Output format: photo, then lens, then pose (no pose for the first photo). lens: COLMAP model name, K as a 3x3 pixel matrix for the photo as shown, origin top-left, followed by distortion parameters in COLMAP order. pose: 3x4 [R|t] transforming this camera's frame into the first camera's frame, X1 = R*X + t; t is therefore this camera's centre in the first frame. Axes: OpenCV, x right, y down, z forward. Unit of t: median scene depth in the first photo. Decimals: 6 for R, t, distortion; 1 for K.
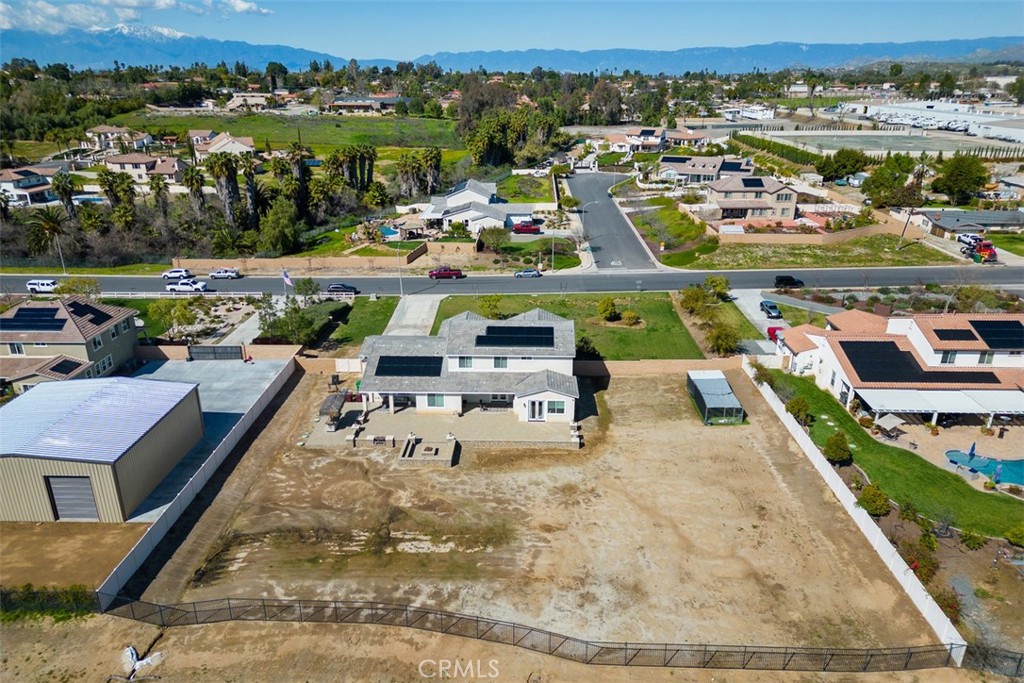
lens RADIAL K [[712.3, 0, 515.5], [0, 712.3, 343.0], [0, 0, 1]] dist [0.073156, -0.079330]
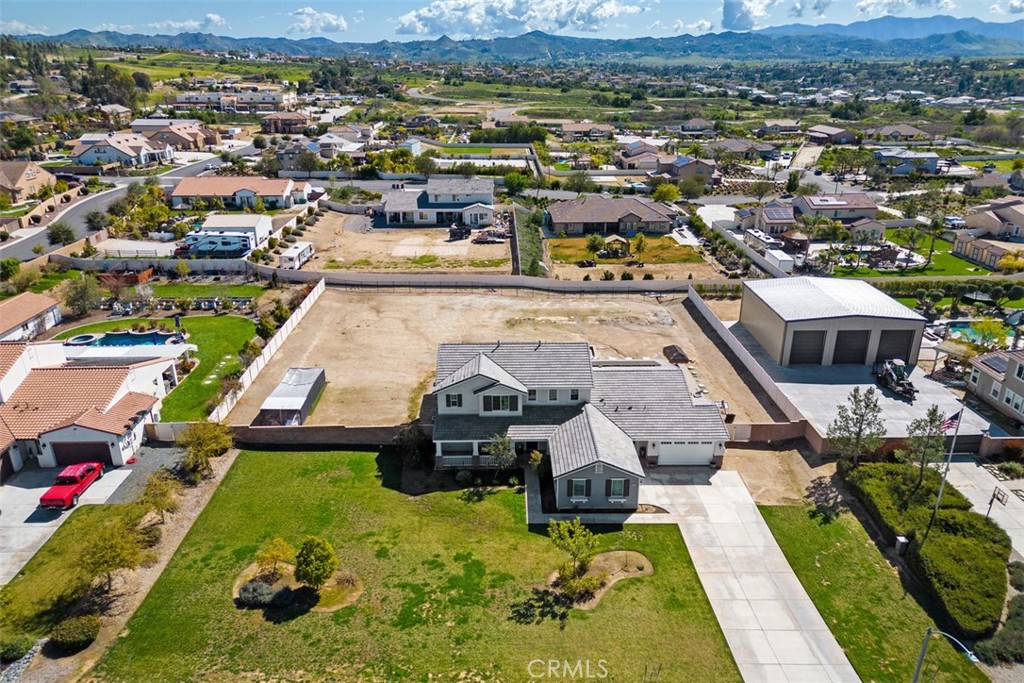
lens RADIAL K [[716.6, 0, 507.7], [0, 716.6, 345.0], [0, 0, 1]] dist [0.048638, -0.000109]
pose [[-0.999553, 0.015947, -0.025291, 0.019441], [-0.005181, 0.740698, 0.671818, -0.500660], [0.029446, 0.671649, -0.740284, 1.374013]]
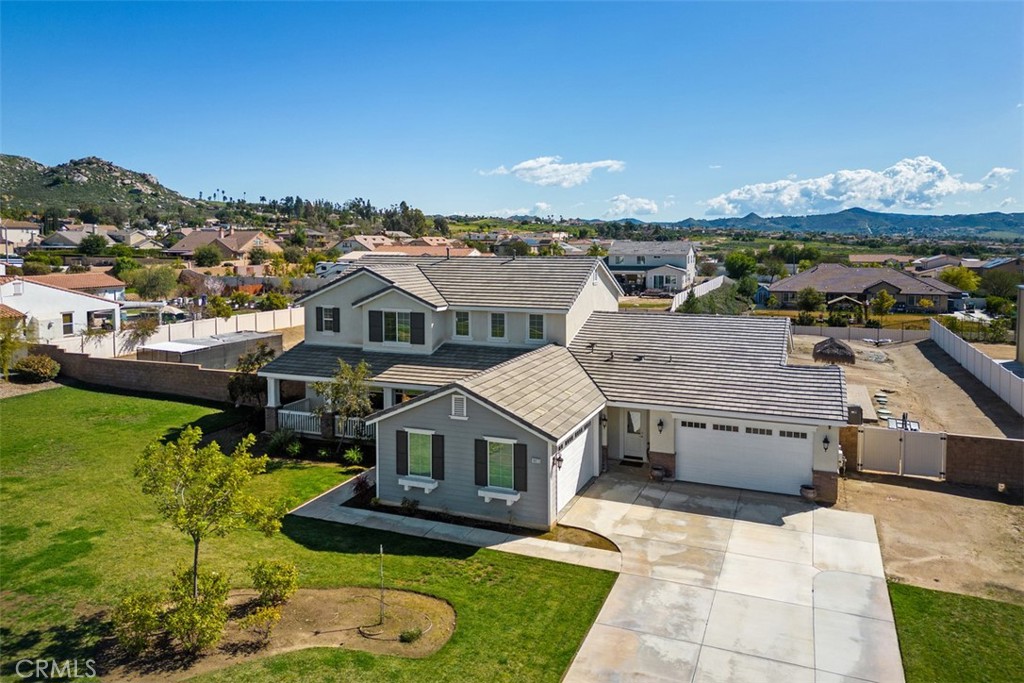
lens RADIAL K [[732.2, 0, 510.4], [0, 732.2, 255.1], [0, 0, 1]] dist [0.067711, -0.085425]
pose [[-0.929152, 0.002686, 0.369689, -0.179516], [0.137066, 0.931211, 0.337725, -0.171251], [-0.343352, 0.364469, -0.865605, 1.210667]]
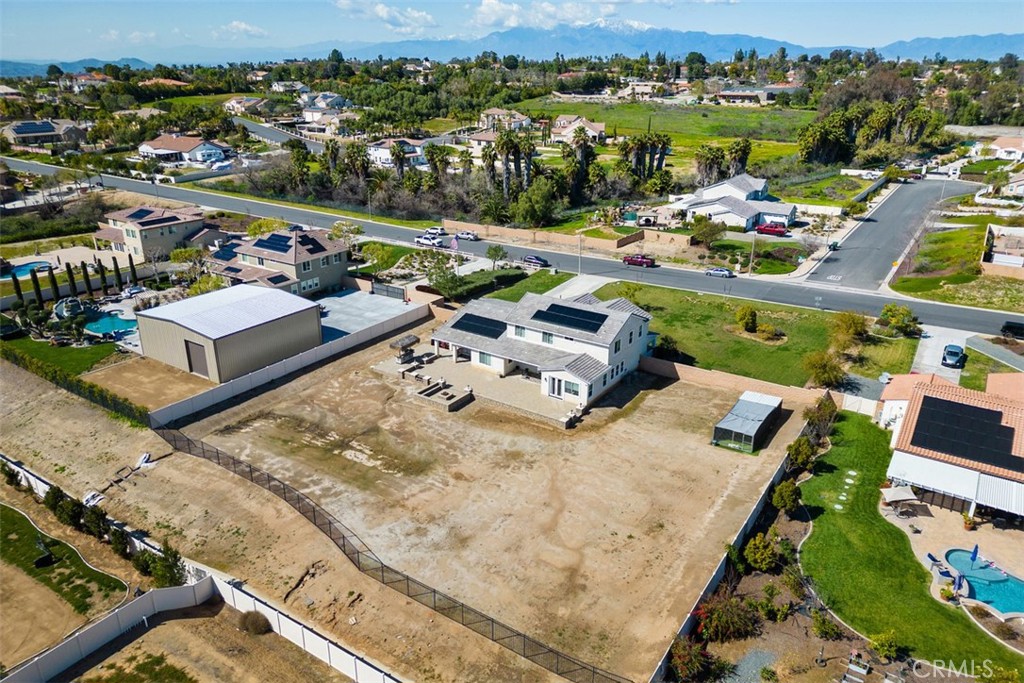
lens RADIAL K [[712.3, 0, 515.5], [0, 712.3, 343.0], [0, 0, 1]] dist [0.073156, -0.079330]
pose [[0.843166, 0.200264, -0.498965, 0.384260], [-0.193763, 0.978863, 0.065448, -0.020702], [0.501525, 0.041497, 0.864147, 0.045911]]
